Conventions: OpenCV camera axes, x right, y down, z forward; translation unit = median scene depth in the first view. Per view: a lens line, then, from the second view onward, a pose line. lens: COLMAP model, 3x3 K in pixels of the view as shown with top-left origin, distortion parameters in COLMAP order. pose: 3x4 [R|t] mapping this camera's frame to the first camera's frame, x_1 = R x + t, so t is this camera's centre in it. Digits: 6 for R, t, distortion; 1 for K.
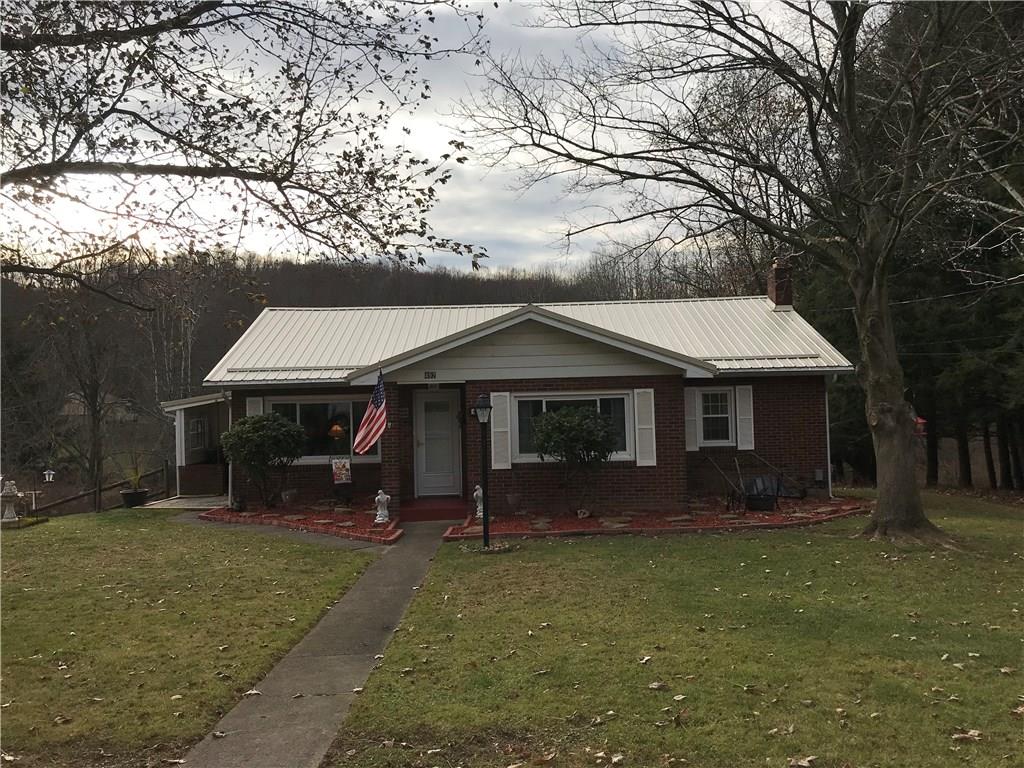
lens RADIAL K [[851.4, 0, 511.9], [0, 851.4, 382.1], [0, 0, 1]] dist [0.034473, -0.023884]
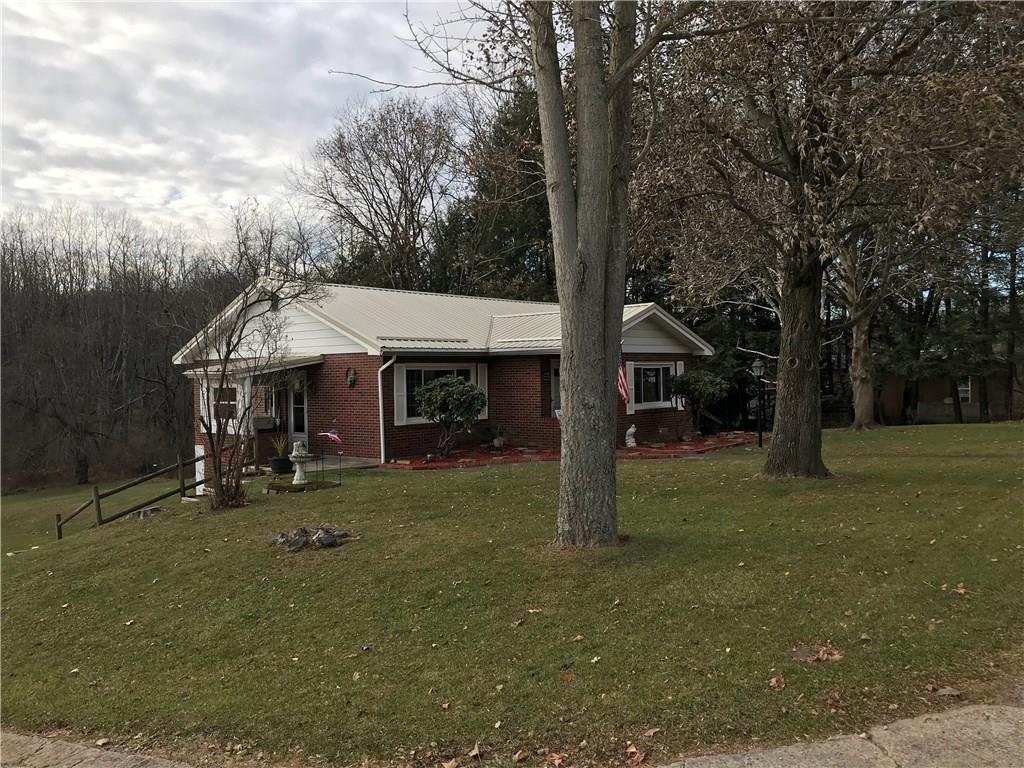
lens RADIAL K [[851.4, 0, 512.9], [0, 851.4, 385.2], [0, 0, 1]] dist [0.034473, -0.023884]
pose [[0.761486, 0.002572, 0.648176, -1.100819], [-0.020701, 0.999579, 0.020353, 0.025914], [-0.647851, -0.028917, 0.761218, -0.000728]]
